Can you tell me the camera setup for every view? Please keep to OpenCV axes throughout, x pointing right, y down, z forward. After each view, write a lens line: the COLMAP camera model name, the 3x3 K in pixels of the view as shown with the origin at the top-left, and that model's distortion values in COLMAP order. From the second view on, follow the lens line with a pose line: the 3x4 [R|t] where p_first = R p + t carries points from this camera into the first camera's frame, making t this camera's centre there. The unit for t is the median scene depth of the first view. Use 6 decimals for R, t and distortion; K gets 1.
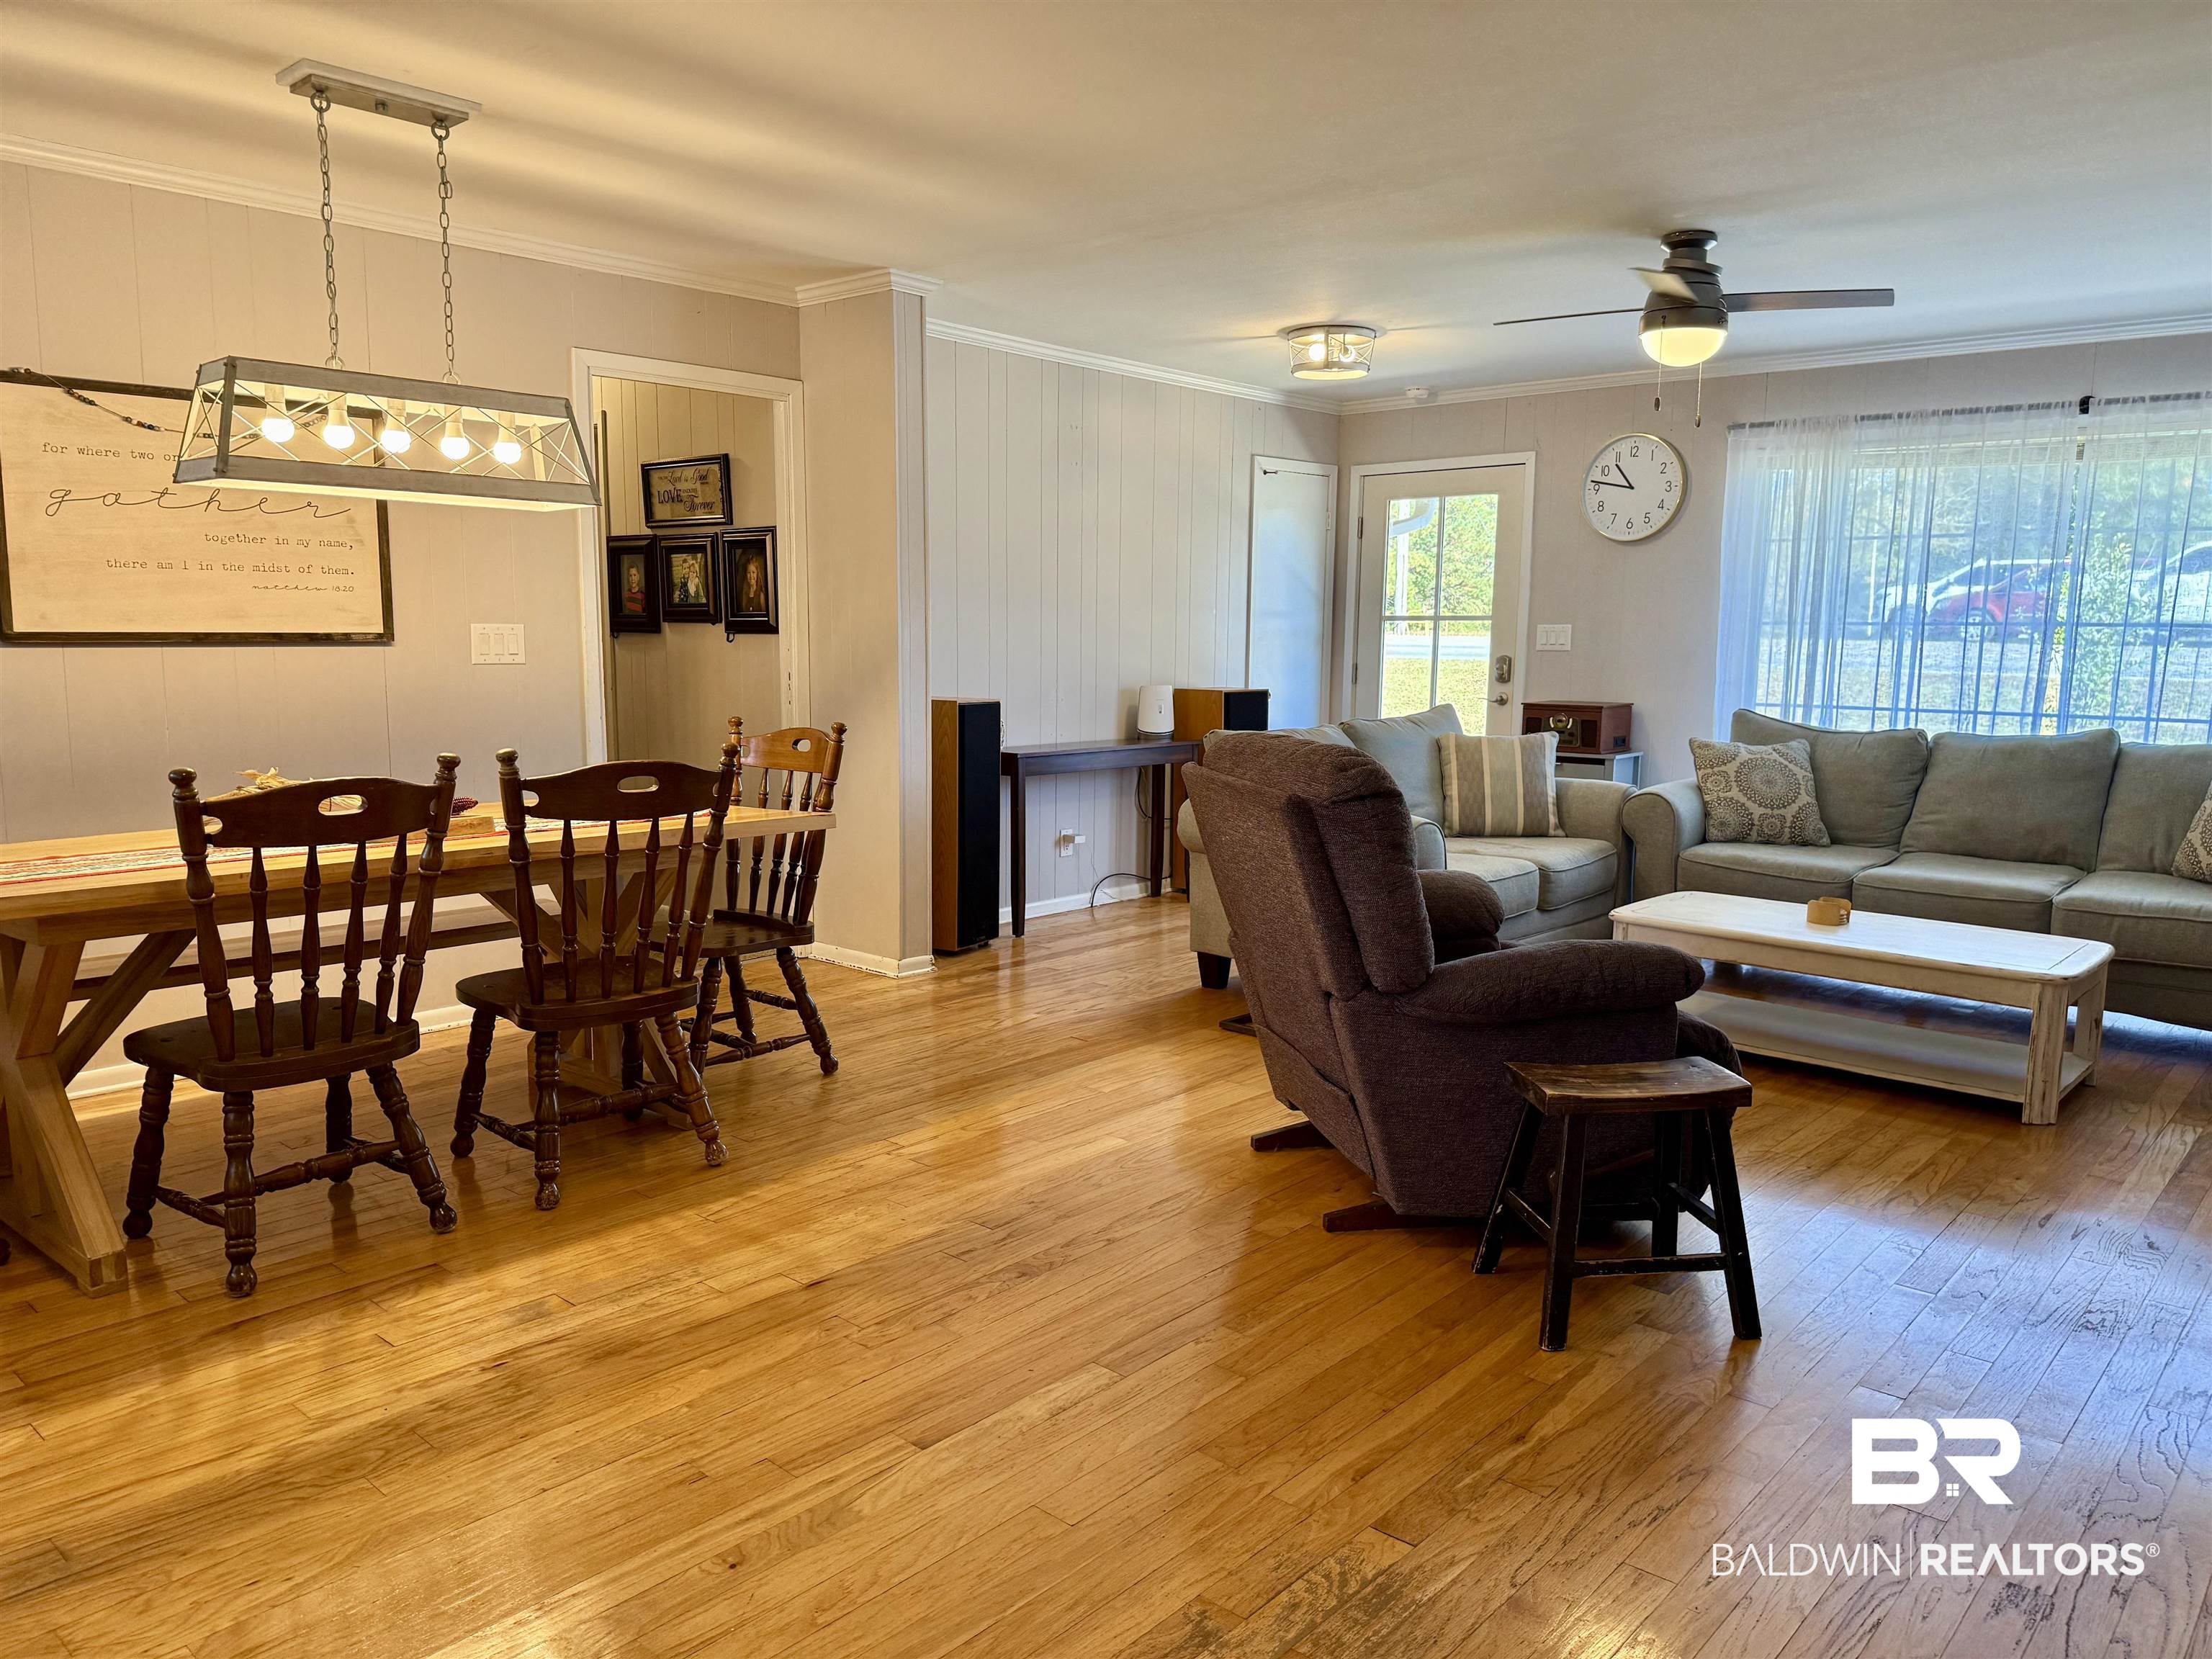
lens RADIAL K [[1556.6, 0, 1086.9], [0, 1556.6, 841.3], [0, 0, 1]] dist [0.061153, -0.084438]
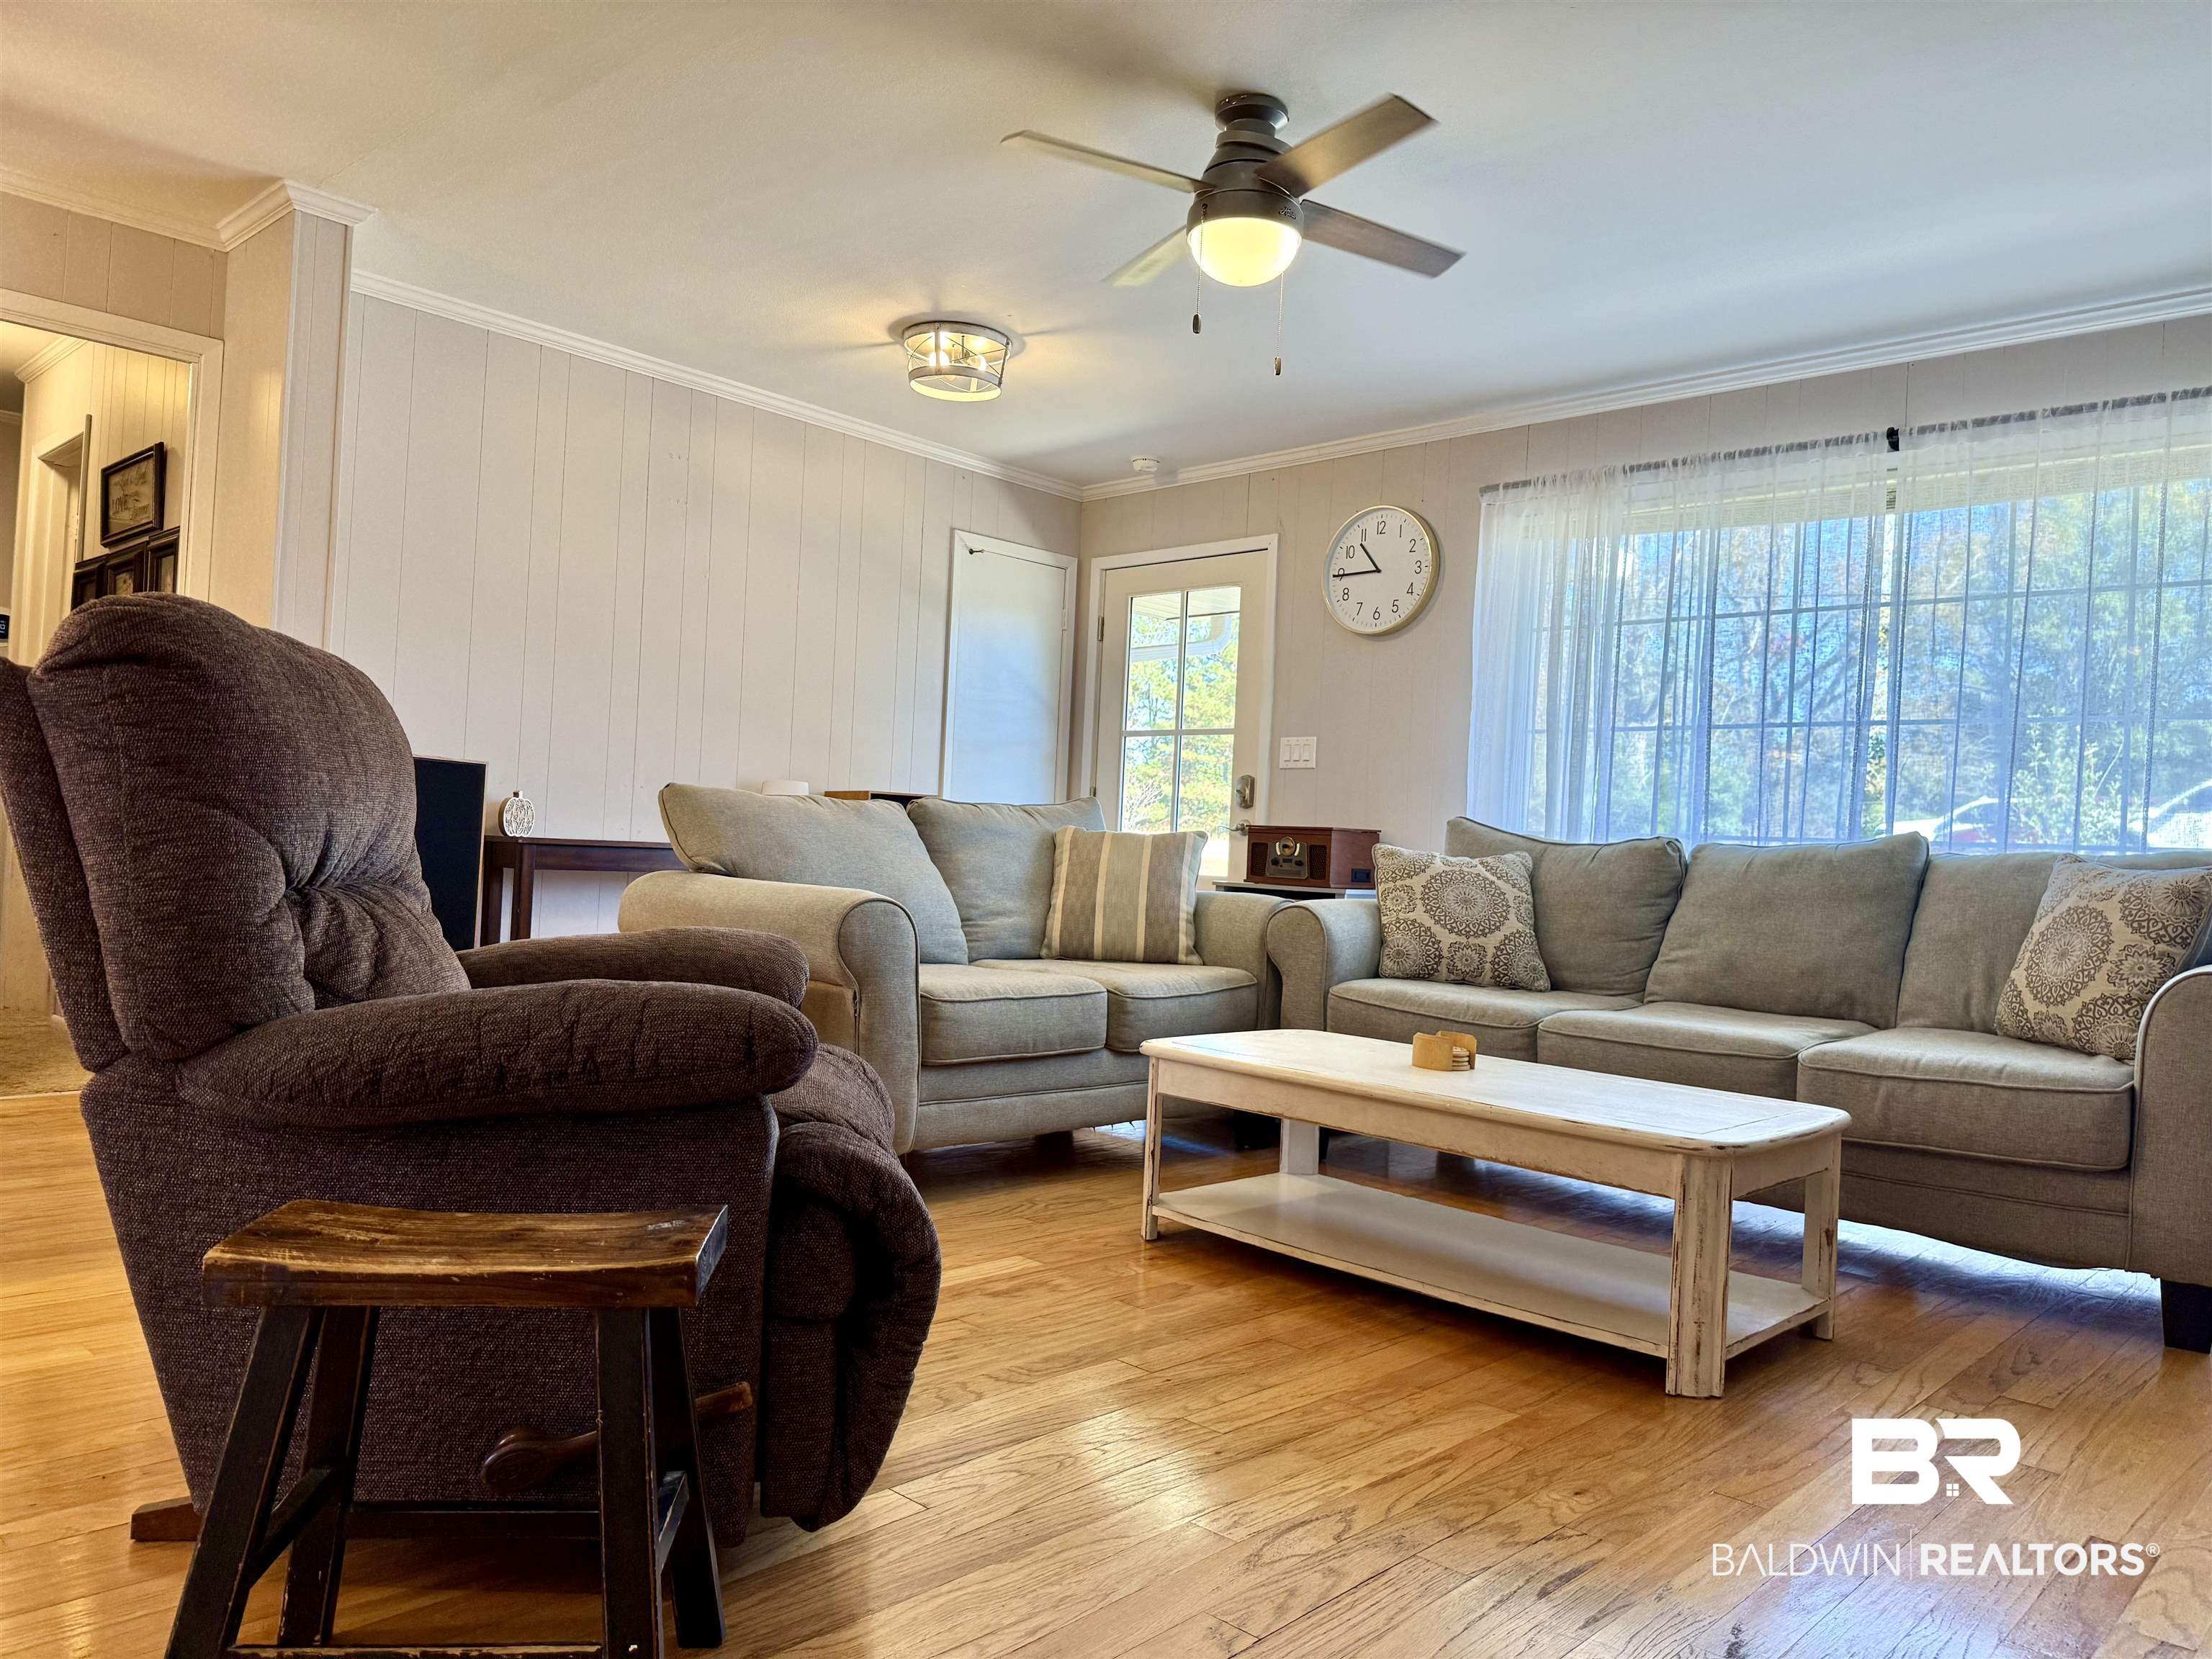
lens RADIAL K [[1511.2, 0, 1136.1], [0, 1511.2, 835.8], [0, 0, 1]] dist [0.207713, -0.355791]
pose [[0.999130, 0.038356, -0.016366, 0.286875], [-0.040451, 0.986804, -0.156786, 0.051317], [0.010137, 0.157312, 0.987497, 0.276312]]
